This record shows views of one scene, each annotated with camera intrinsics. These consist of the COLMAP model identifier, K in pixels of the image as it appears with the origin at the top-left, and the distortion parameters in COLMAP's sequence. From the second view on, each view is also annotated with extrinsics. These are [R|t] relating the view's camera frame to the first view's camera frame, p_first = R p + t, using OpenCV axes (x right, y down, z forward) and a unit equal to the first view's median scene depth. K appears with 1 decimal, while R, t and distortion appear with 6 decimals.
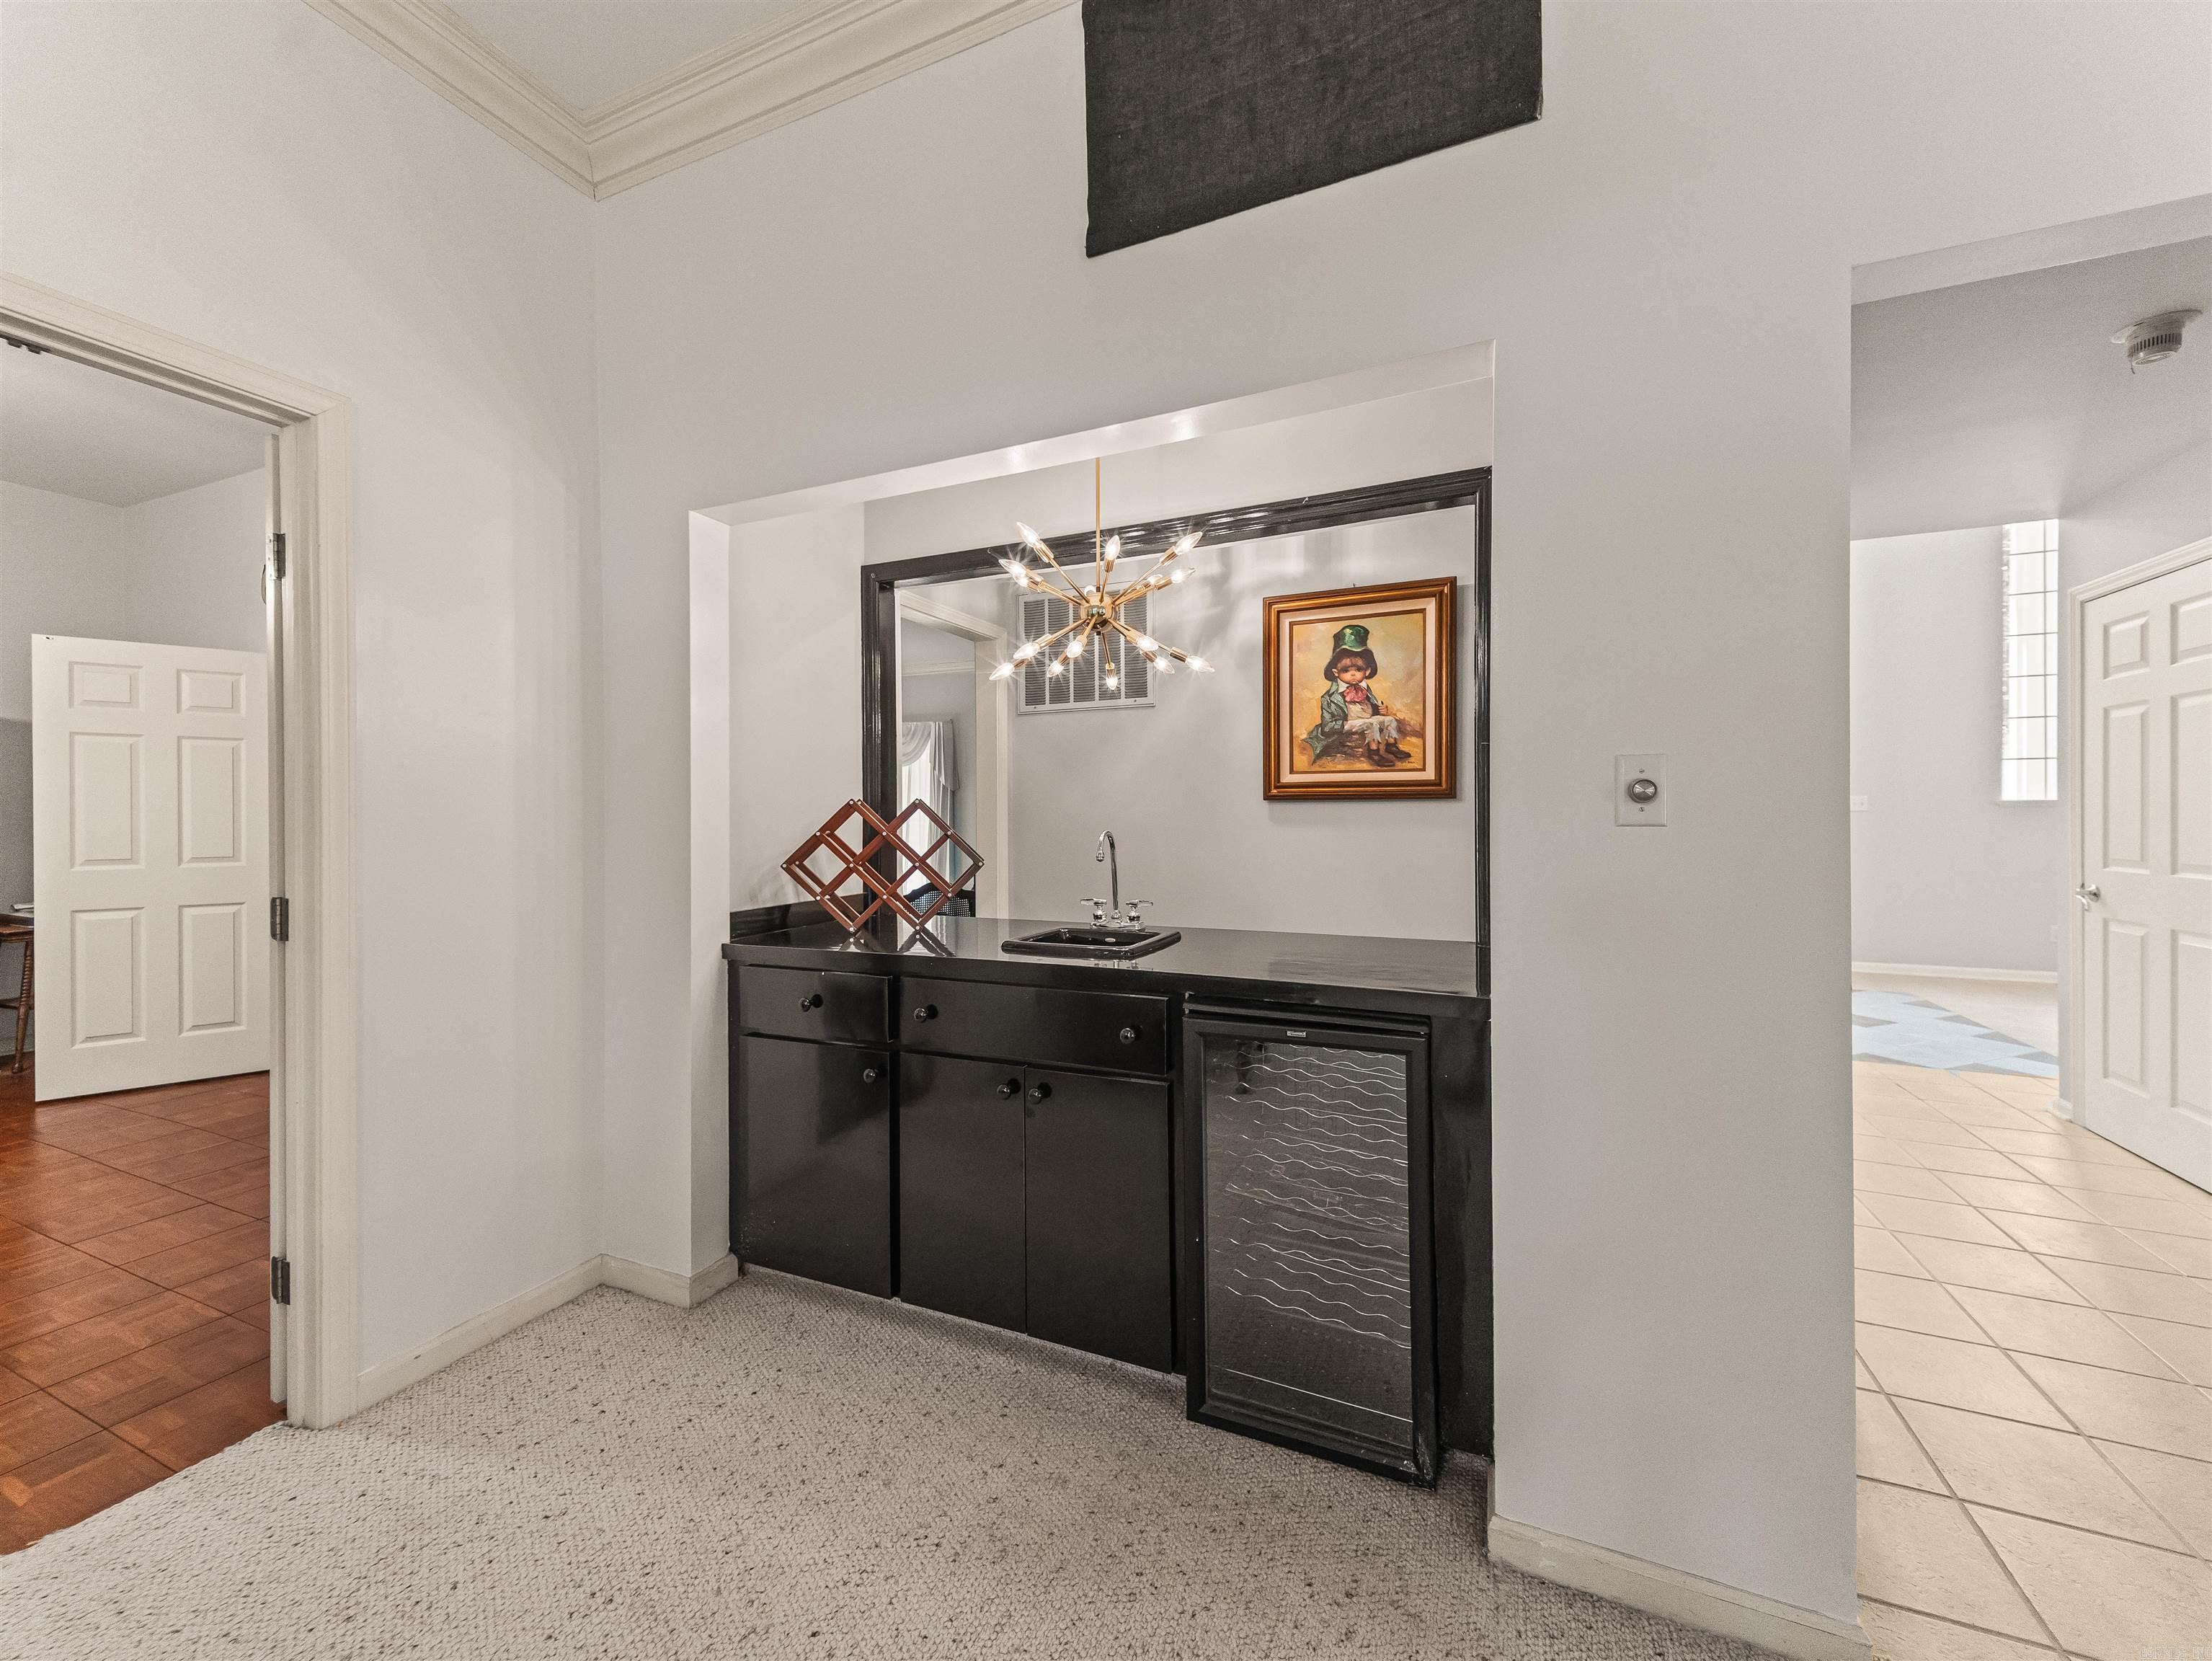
lens RADIAL K [[853.6, 0, 1114.4], [0, 853.6, 834.6], [0, 0, 1]] dist [0.034704, -0.014887]
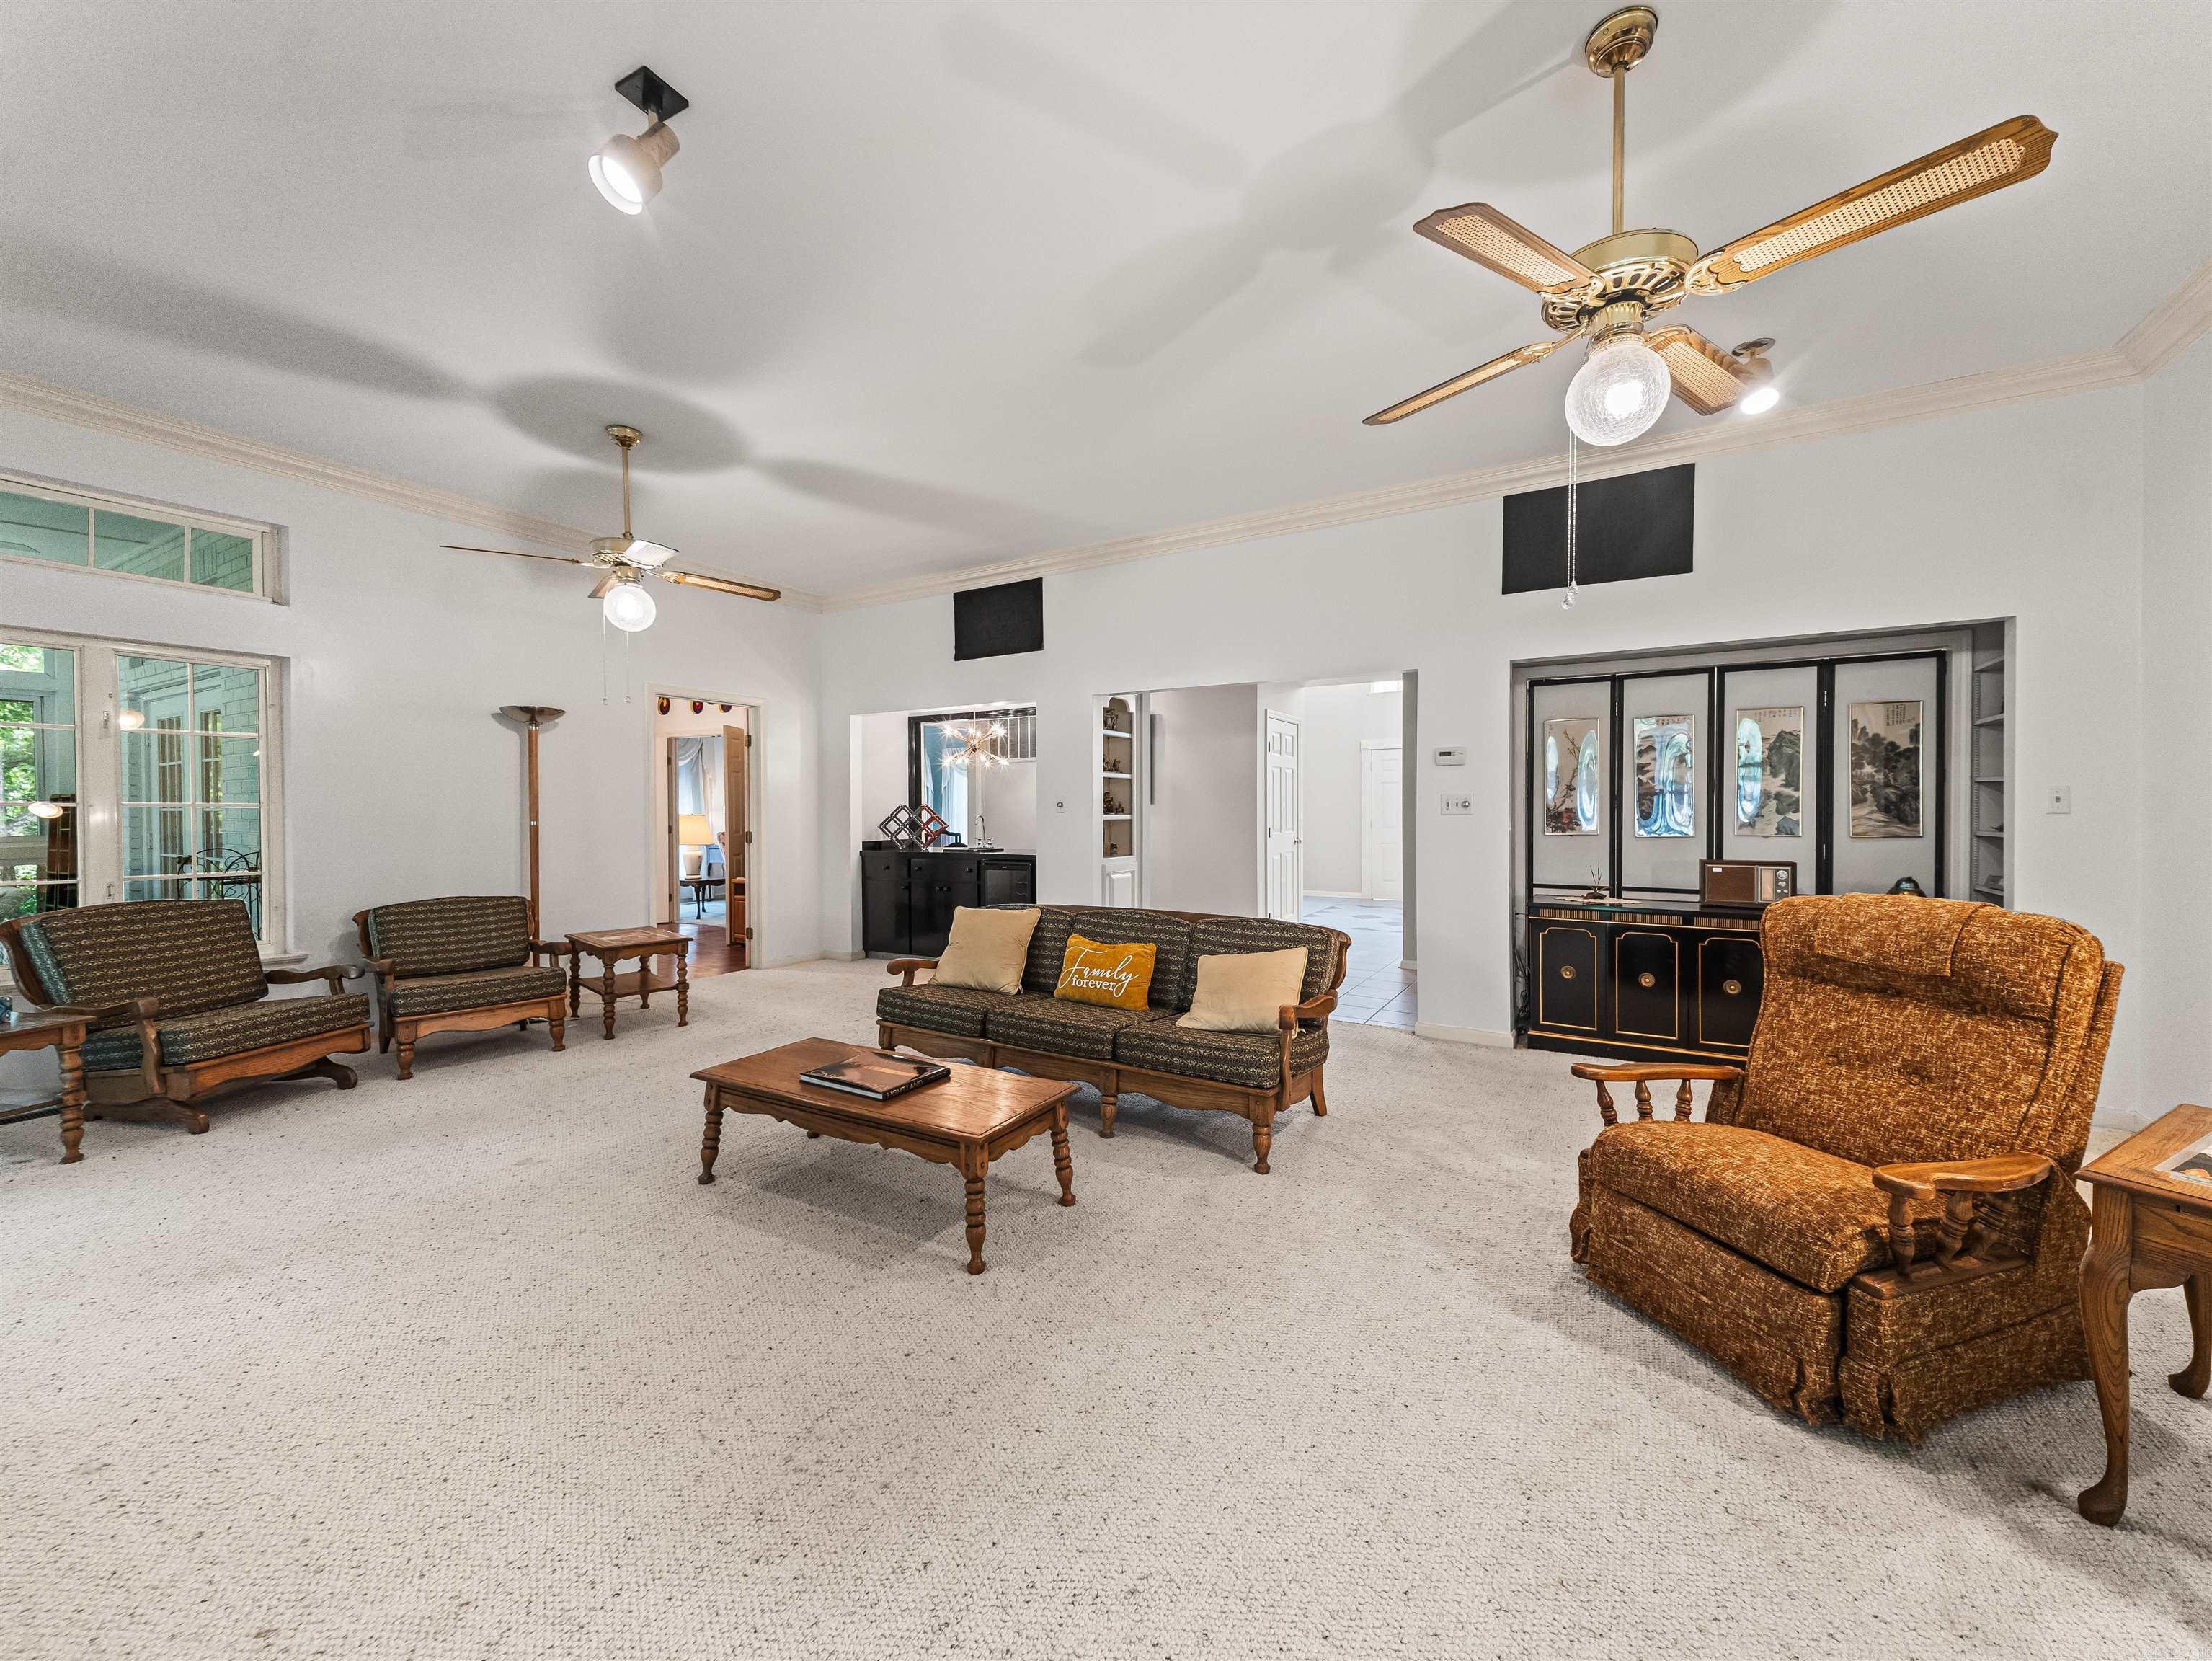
lens RADIAL K [[853.6, 0, 1114.4], [0, 853.6, 834.6], [0, 0, 1]] dist [0.034704, -0.014887]
pose [[0.992295, 0.003468, -0.123852, 0.782275], [-0.002445, 0.999962, 0.008410, 0.035616], [0.123876, -0.008042, 0.992265, -1.823795]]
